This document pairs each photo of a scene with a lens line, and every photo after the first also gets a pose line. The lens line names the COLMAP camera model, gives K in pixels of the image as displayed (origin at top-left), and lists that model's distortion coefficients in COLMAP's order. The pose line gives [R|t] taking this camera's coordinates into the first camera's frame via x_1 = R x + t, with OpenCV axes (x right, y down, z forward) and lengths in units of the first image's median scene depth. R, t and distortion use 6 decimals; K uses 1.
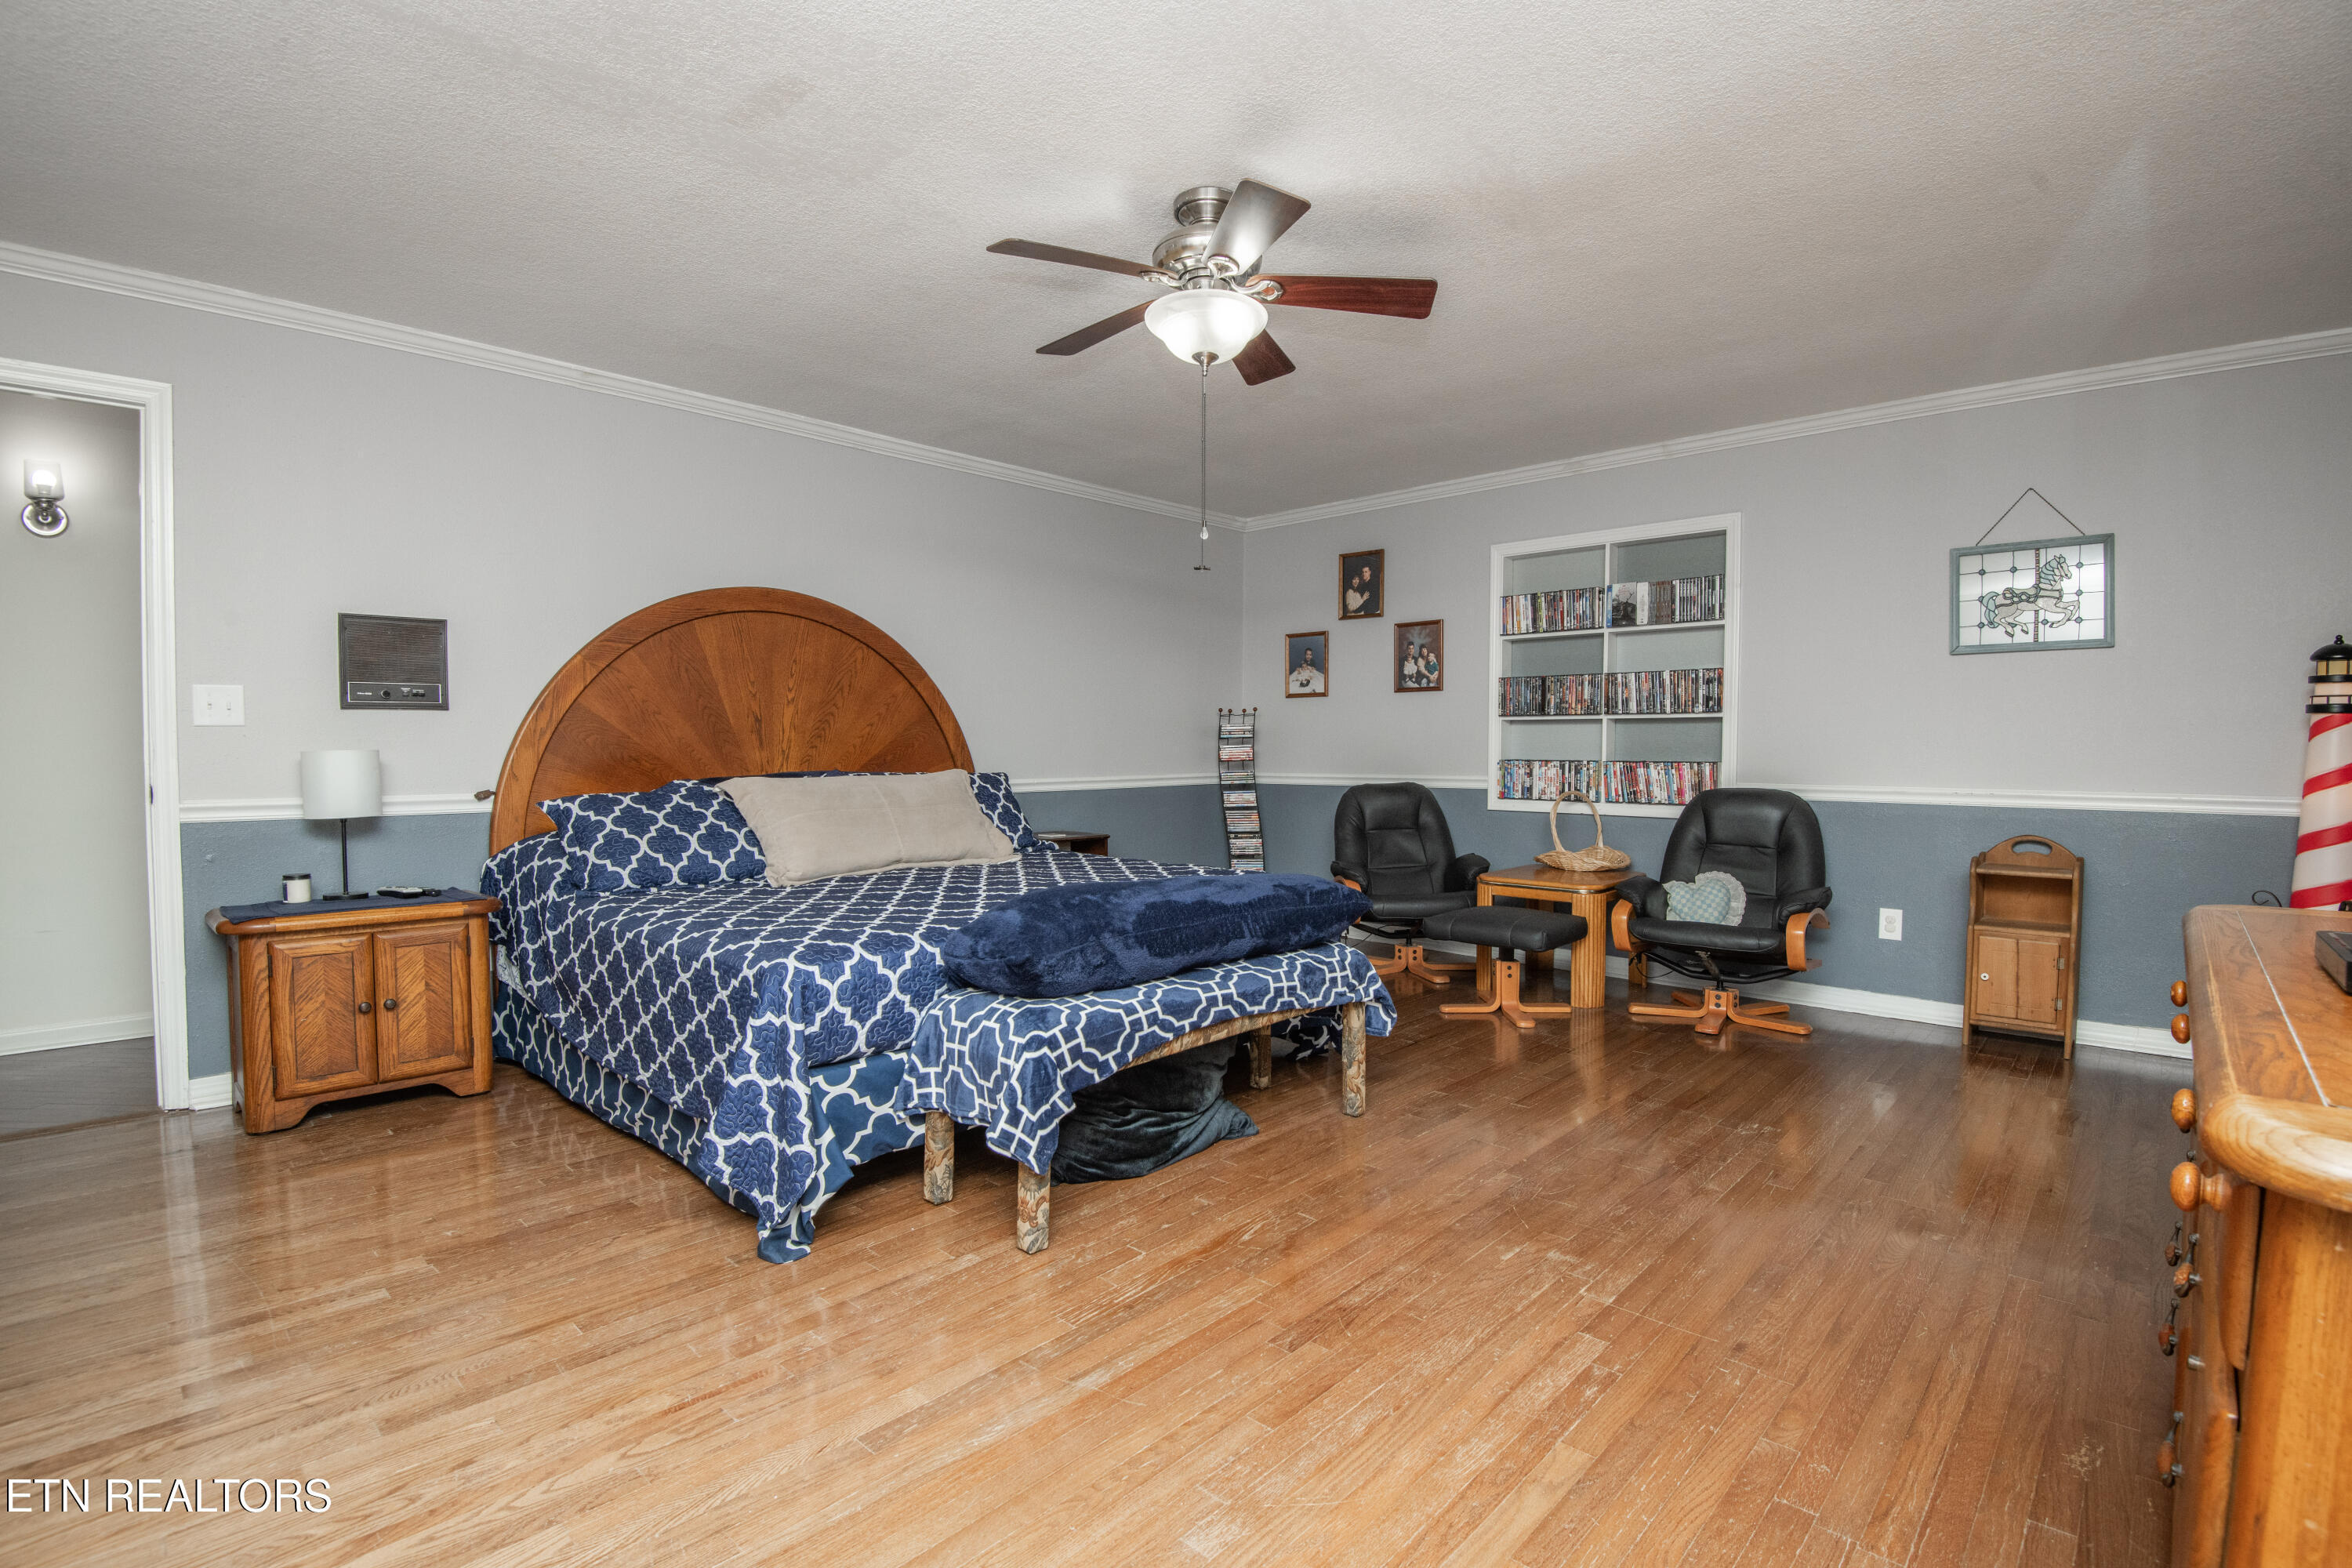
lens RADIAL K [[1092.3, 0, 1184.3], [0, 1092.3, 781.0], [0, 0, 1]] dist [-0.041236, -0.002352]
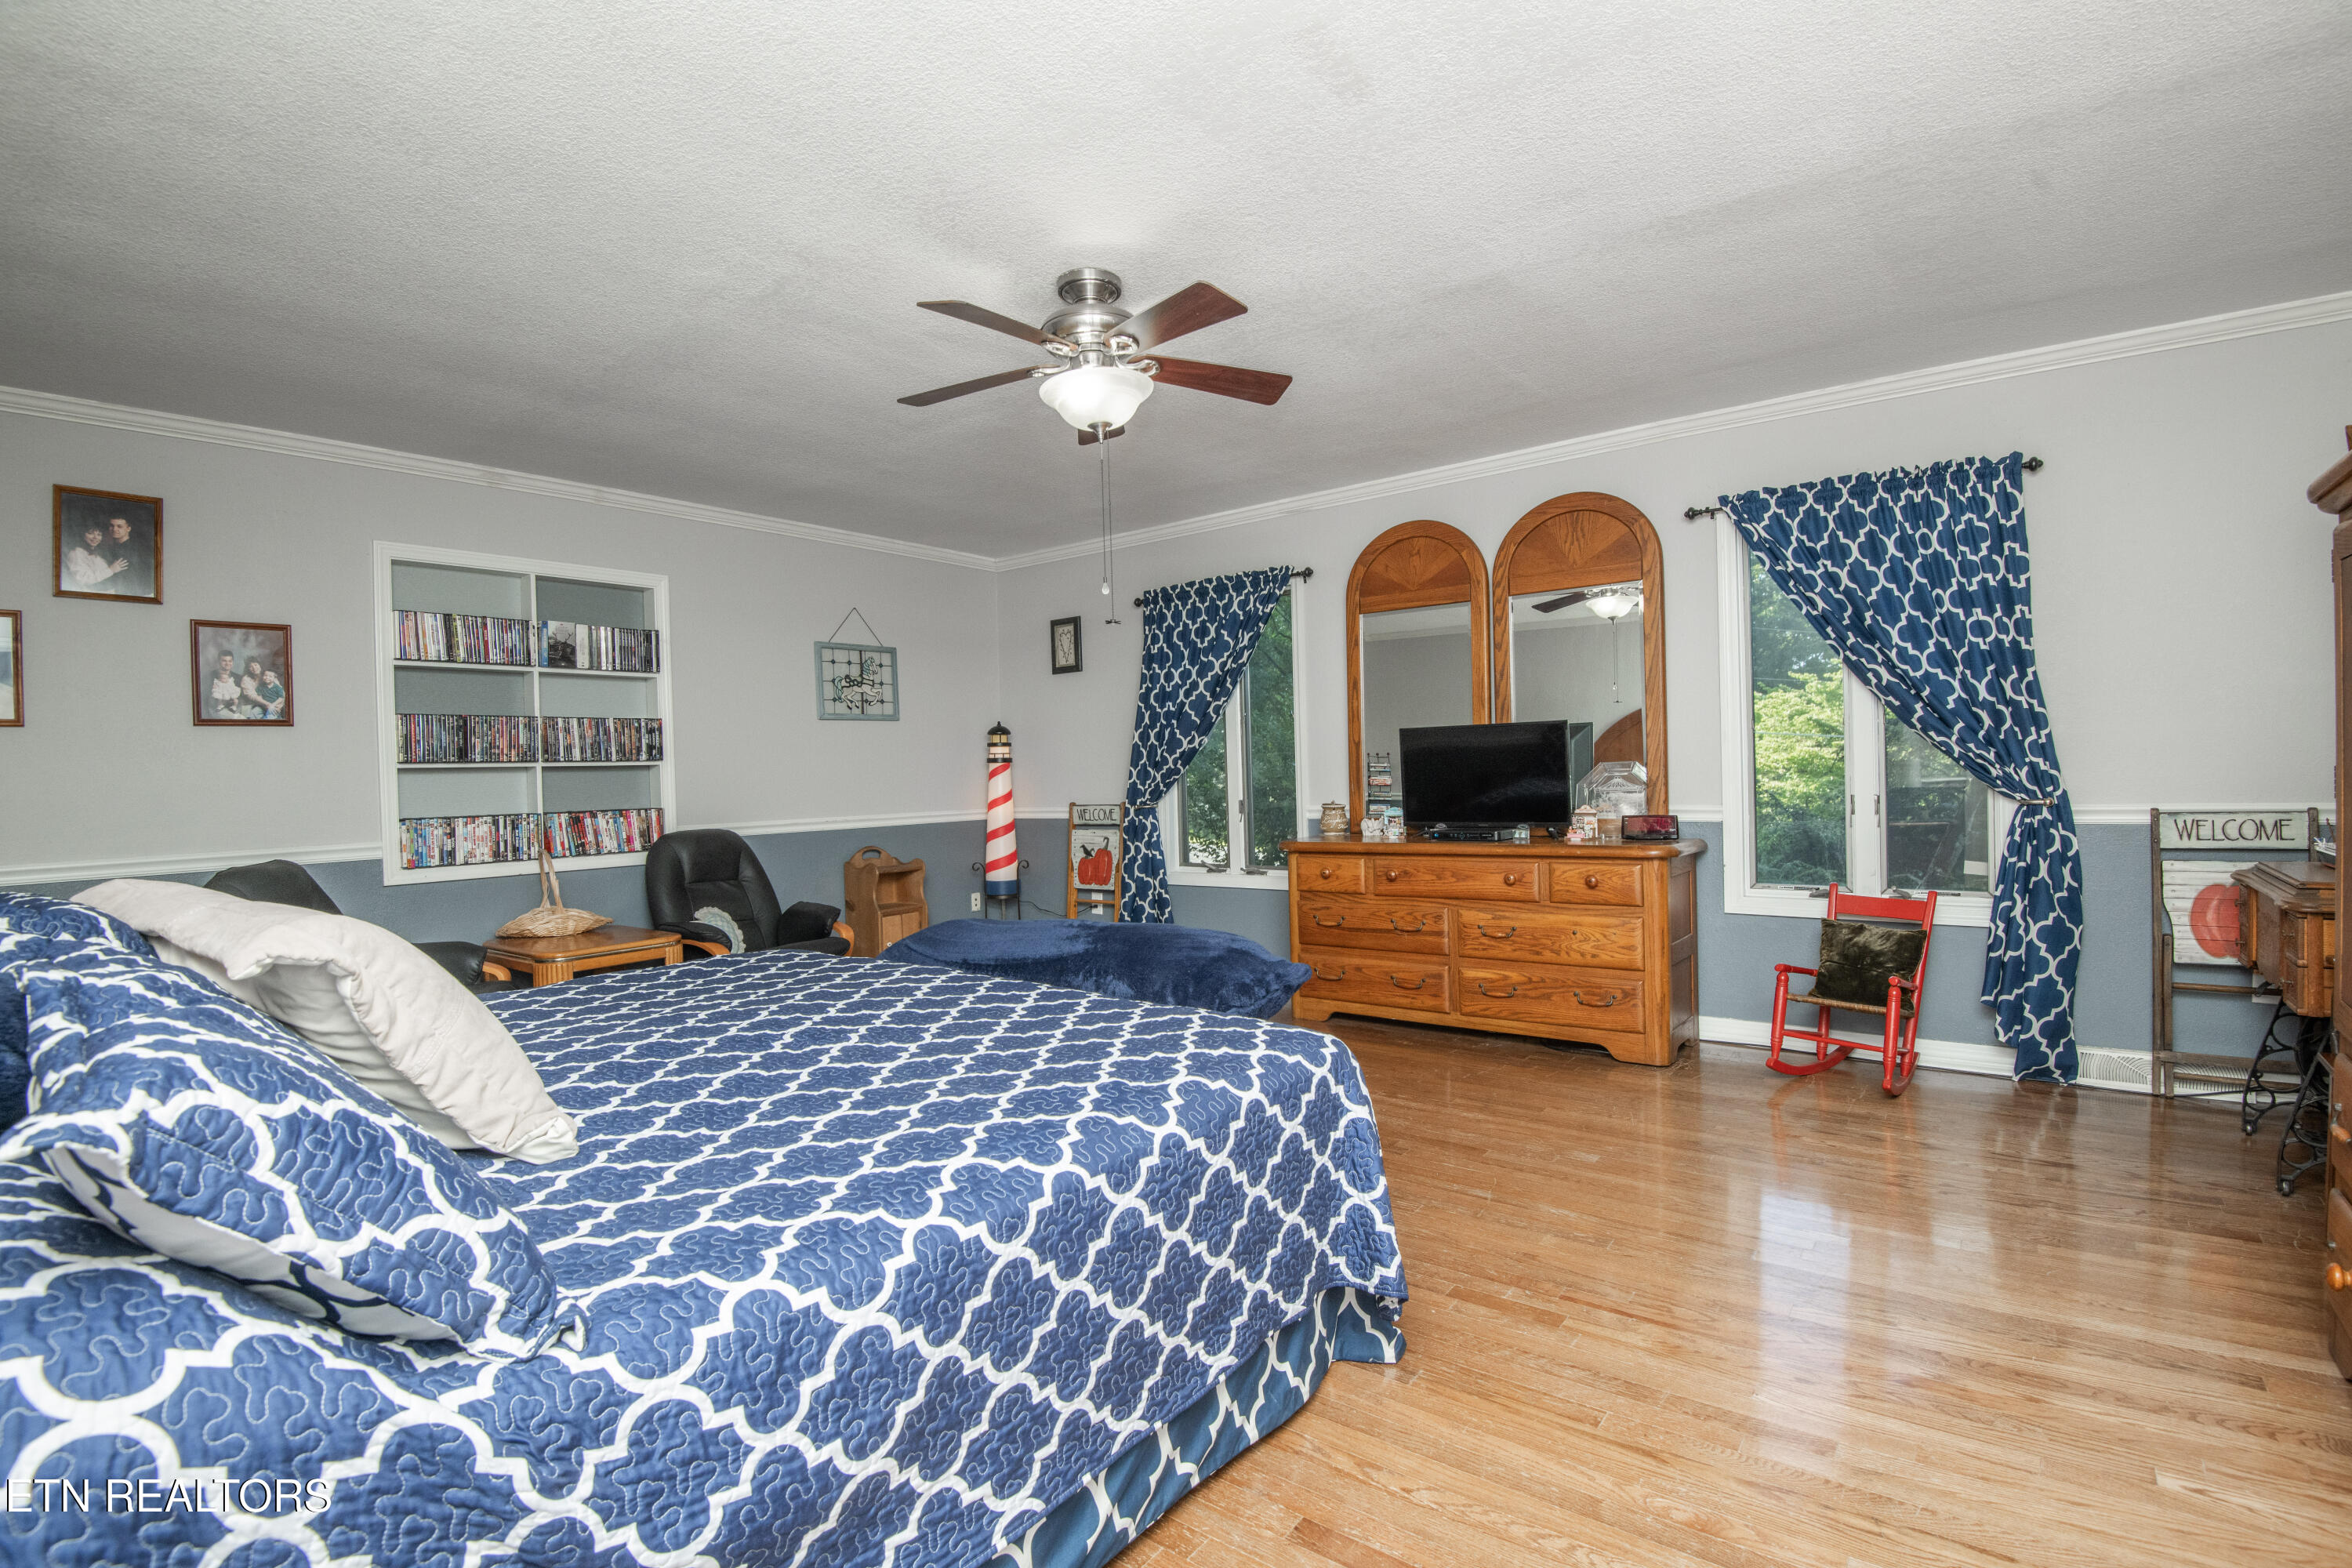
lens RADIAL K [[1092.3, 0, 1183.2], [0, 1092.3, 787.9], [0, 0, 1]] dist [-0.041236, -0.002352]
pose [[-0.094160, -0.008112, 0.995524, -0.564725], [0.062178, 0.997967, 0.014013, -0.019215], [-0.993613, 0.063219, -0.093465, 0.559045]]
